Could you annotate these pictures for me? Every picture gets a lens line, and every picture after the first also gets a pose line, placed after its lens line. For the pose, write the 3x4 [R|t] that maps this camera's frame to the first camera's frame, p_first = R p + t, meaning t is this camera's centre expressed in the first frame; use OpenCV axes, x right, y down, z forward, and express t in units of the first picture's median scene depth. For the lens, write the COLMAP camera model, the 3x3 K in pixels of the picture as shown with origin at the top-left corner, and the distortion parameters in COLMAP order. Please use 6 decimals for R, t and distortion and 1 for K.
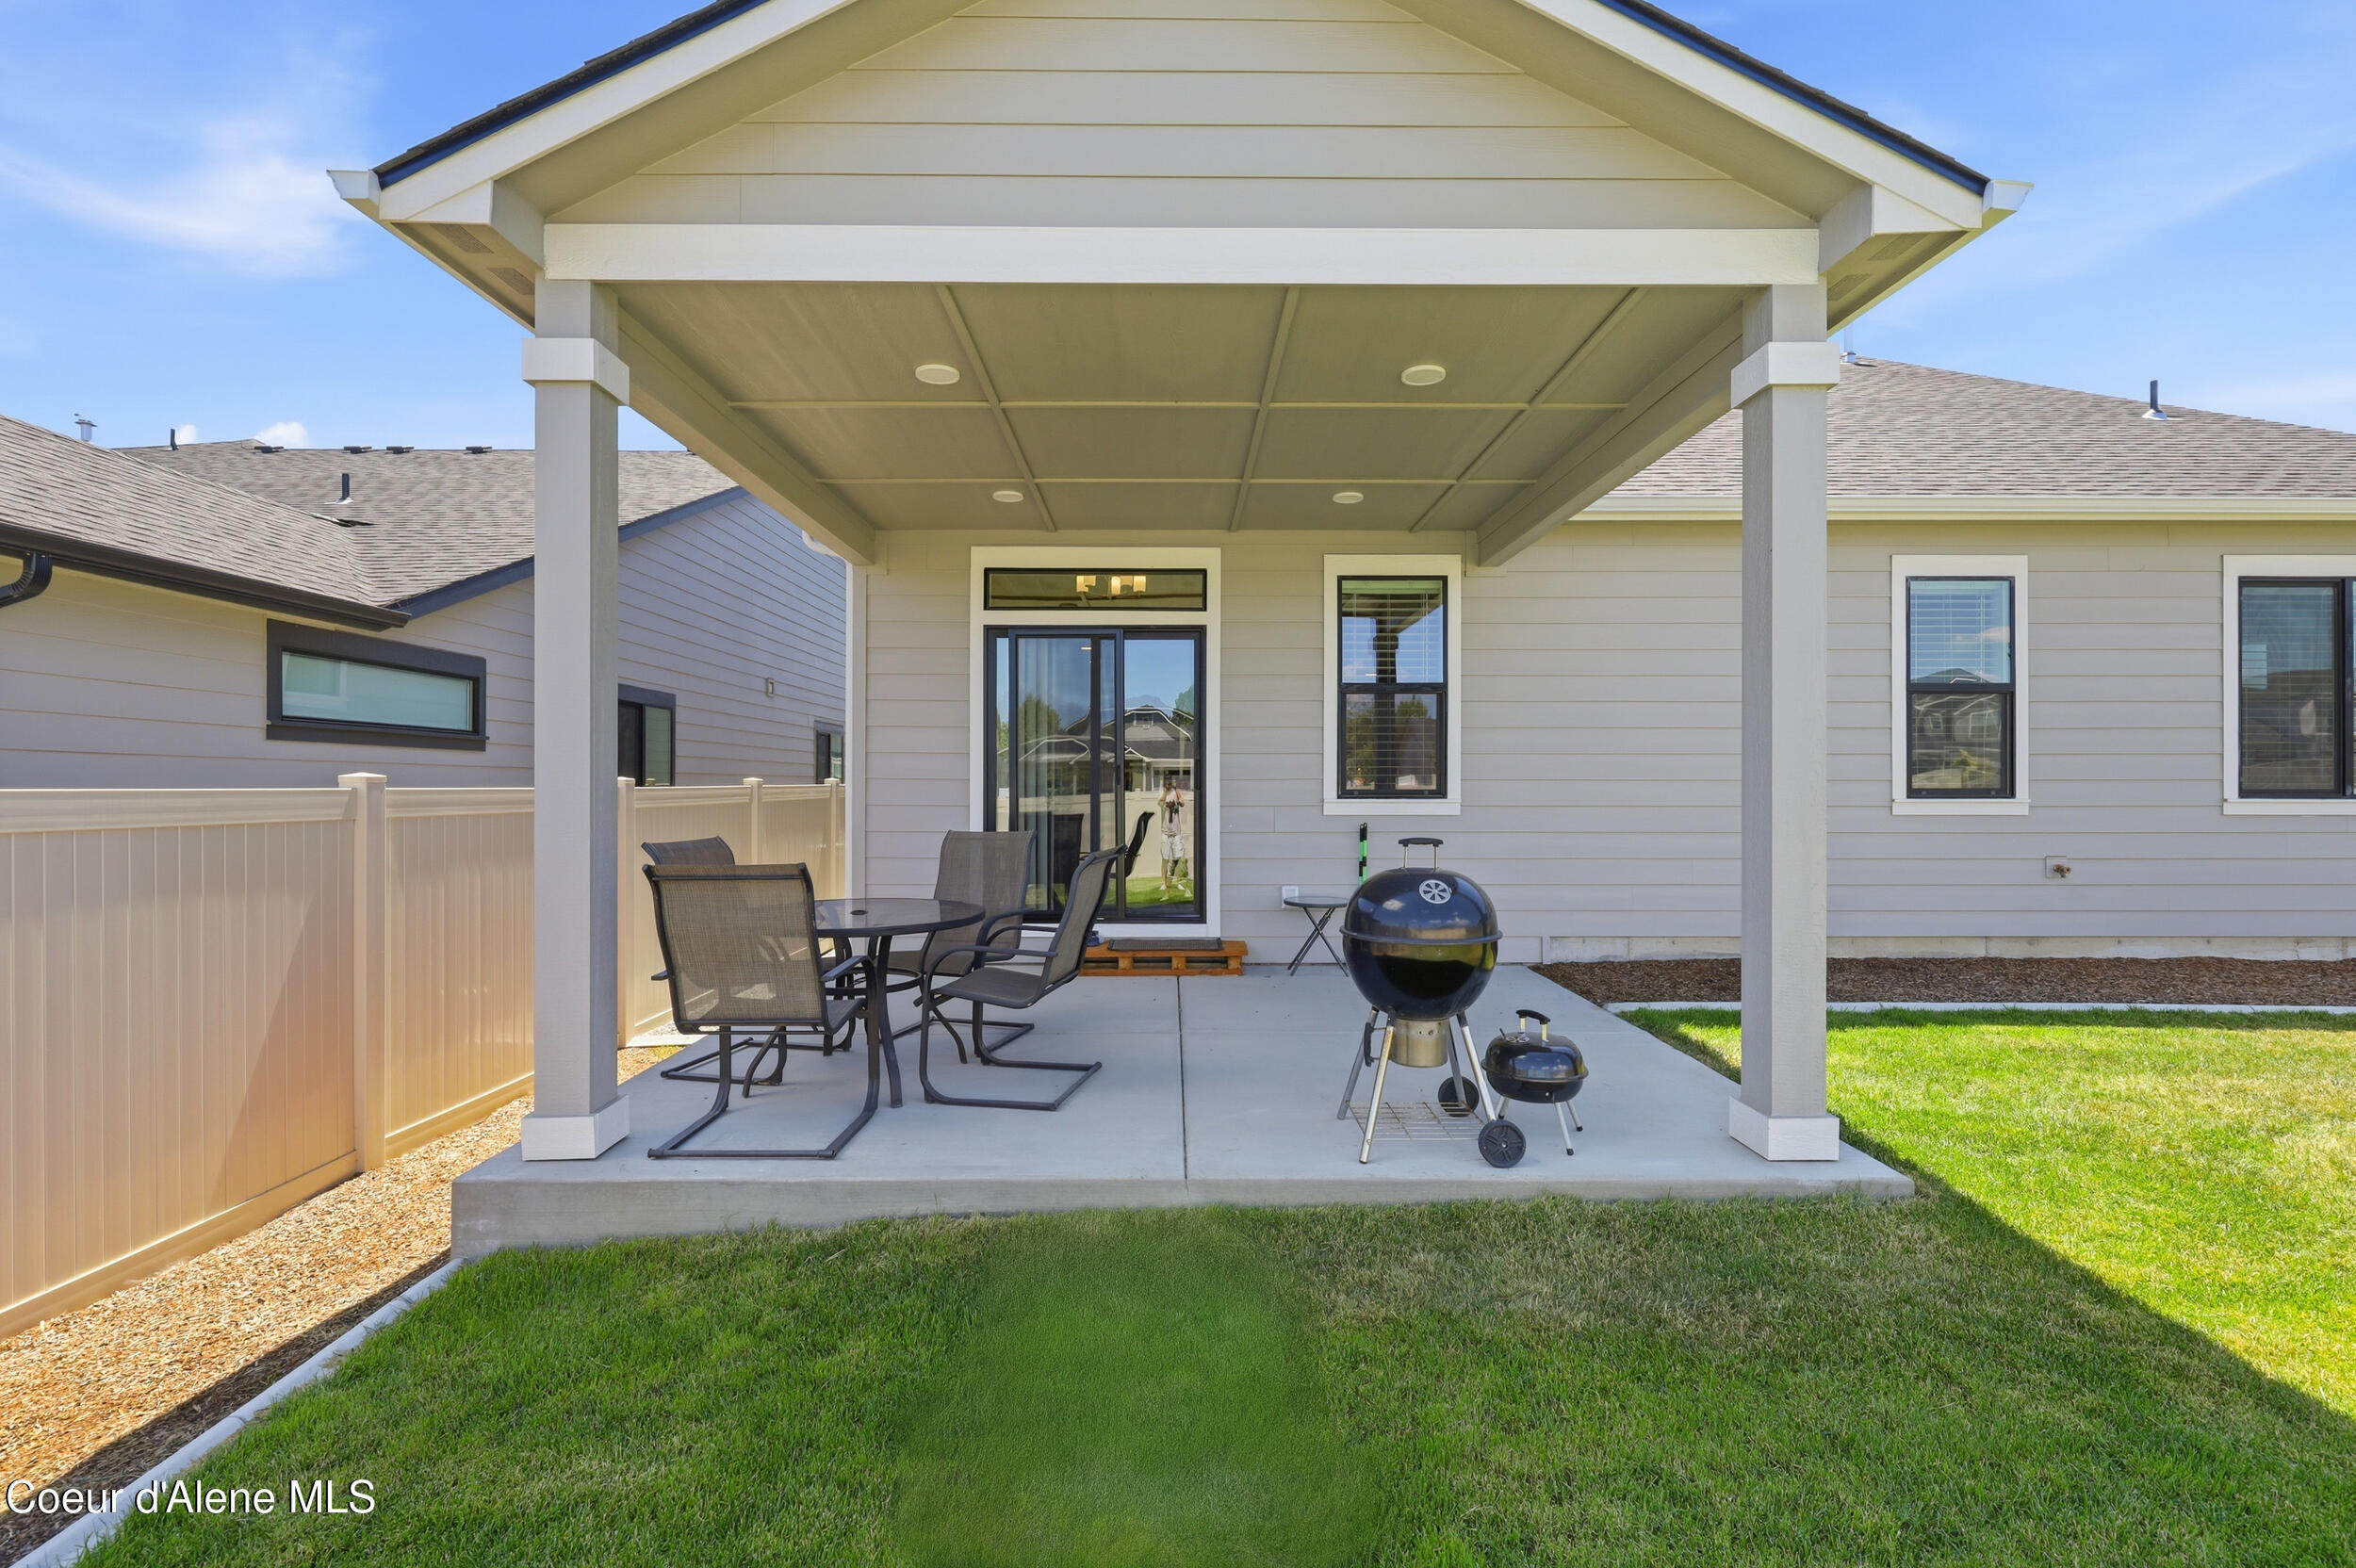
lens RADIAL K [[1076.1, 0, 1183.8], [0, 1076.1, 771.3], [0, 0, 1]] dist [0.000099, -0.000863]
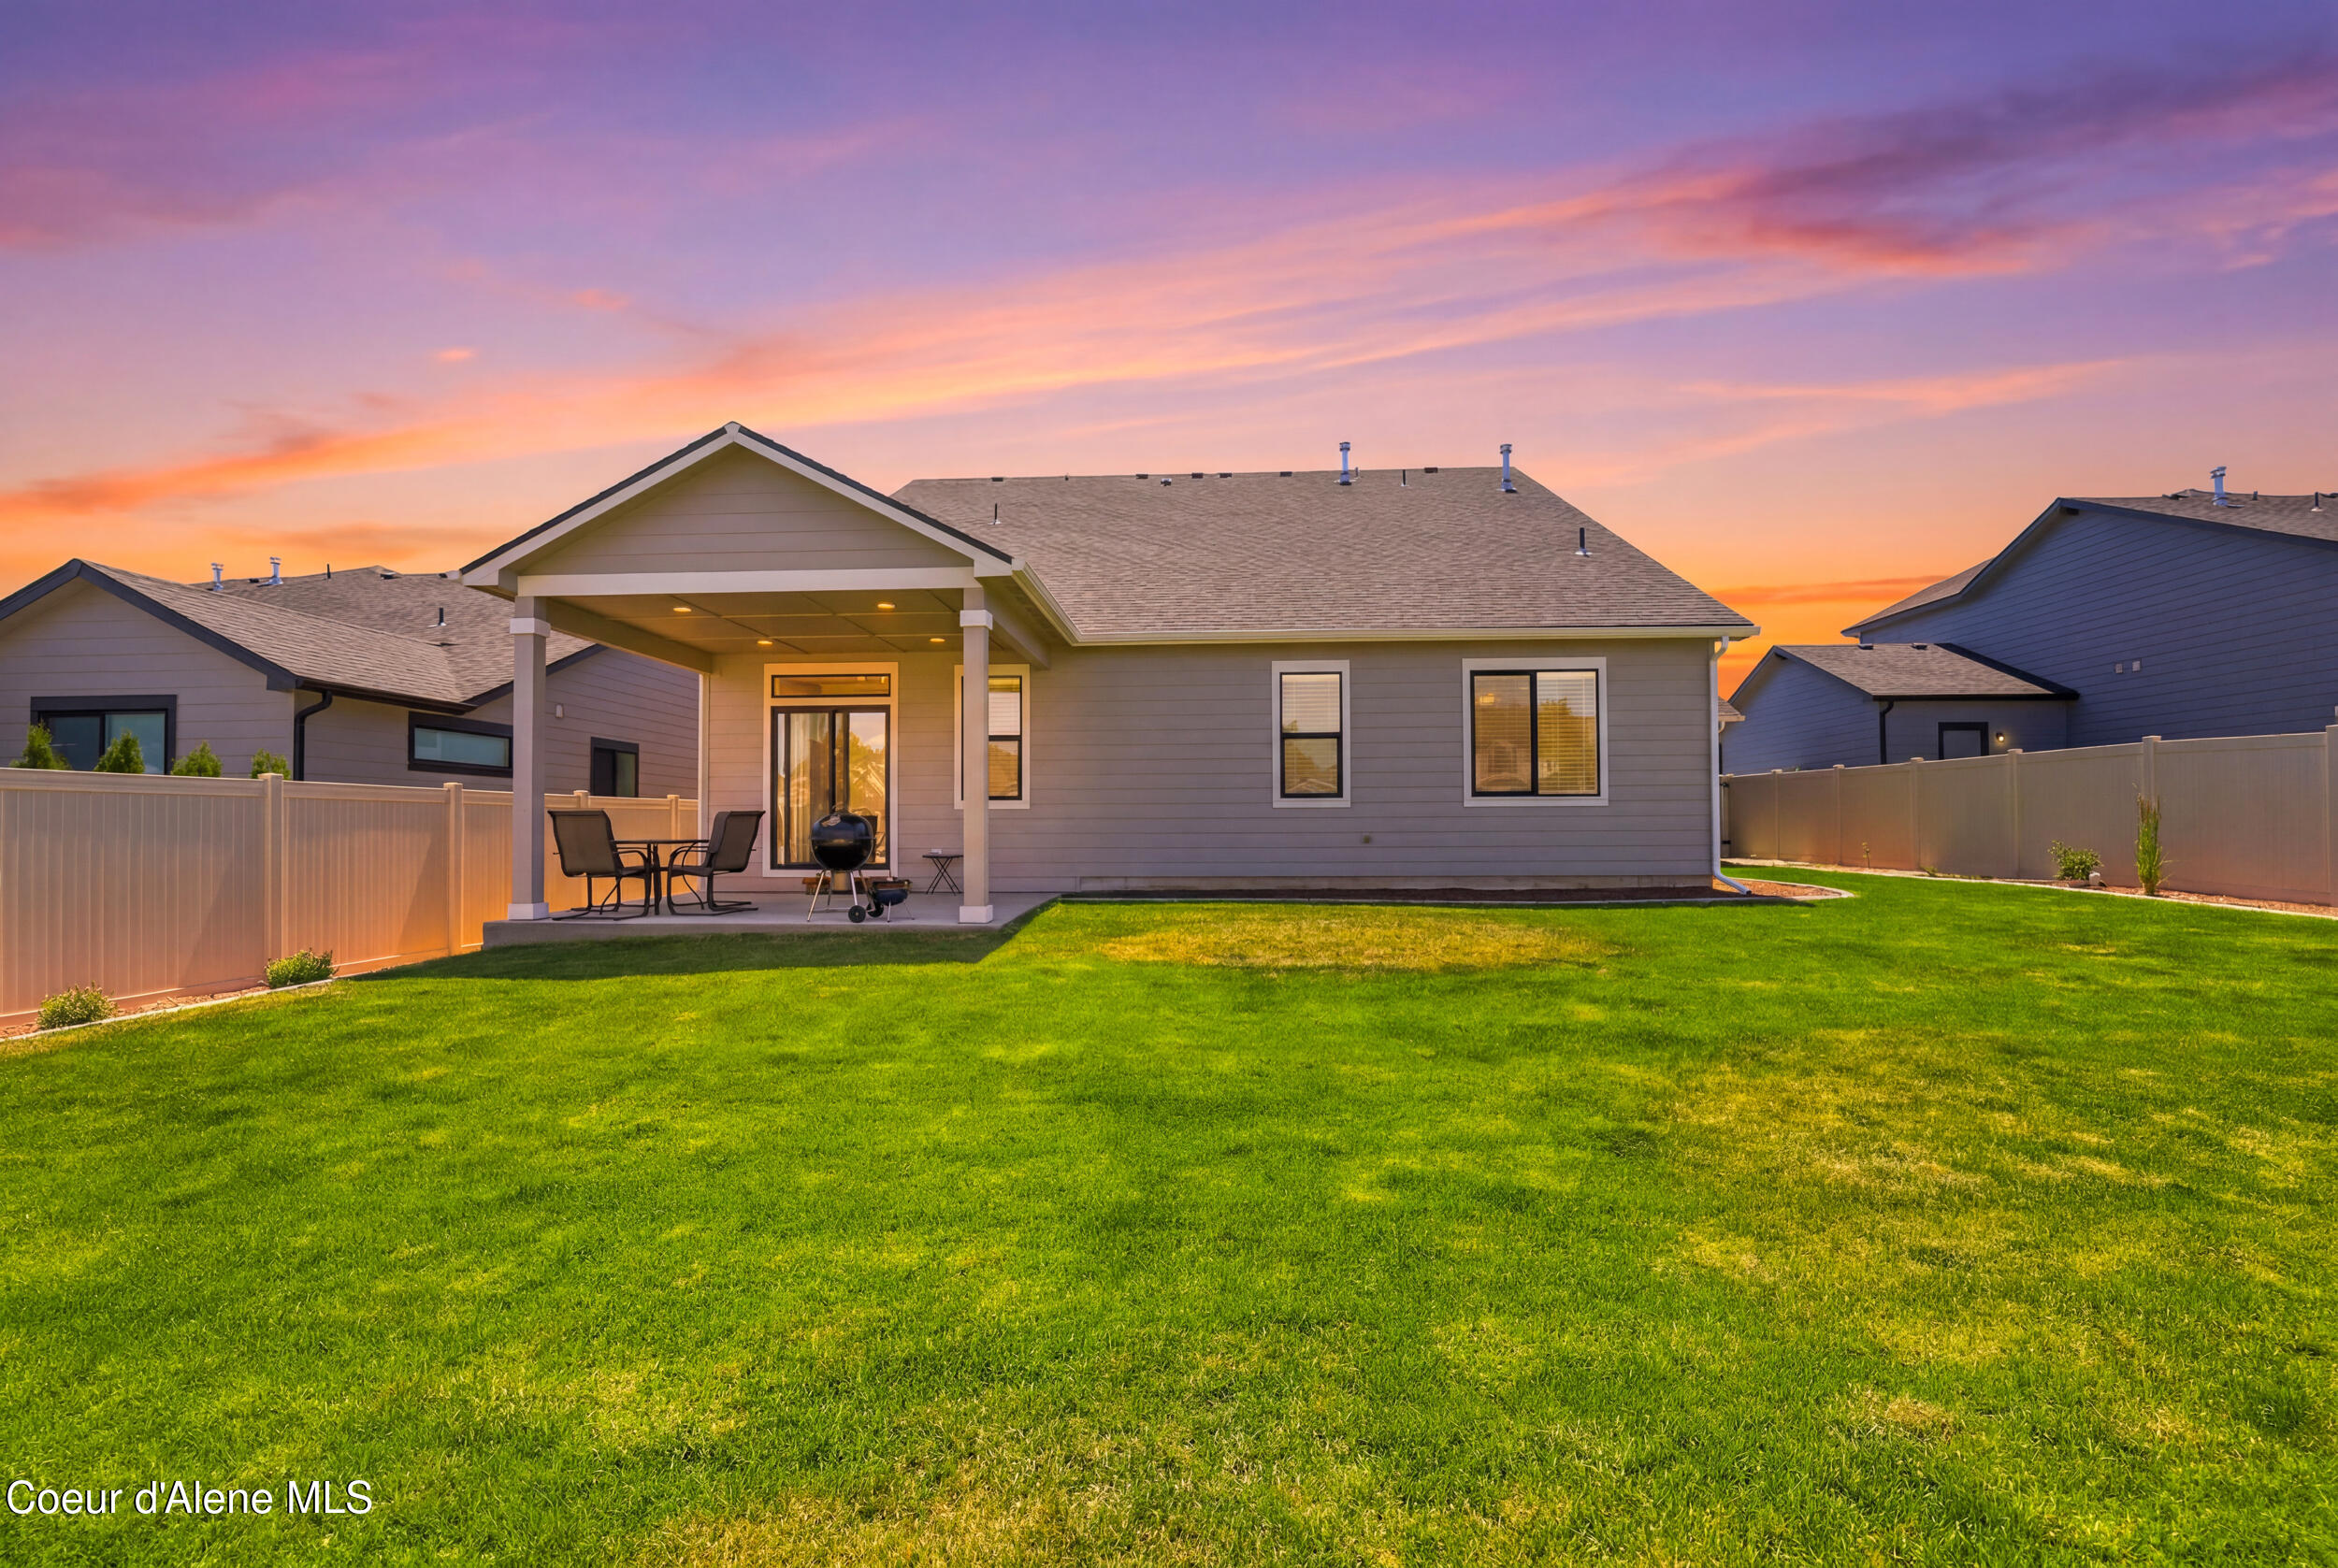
lens RADIAL K [[1116.5, 0, 1169.0], [0, 1116.5, 784.0], [0, 0, 1]] dist [-0.018108, 0.000106]
pose [[0.997251, -0.007102, -0.073755, 0.644066], [0.005116, 0.999620, -0.027085, 0.052448], [0.073919, 0.026633, 0.996909, -0.856733]]
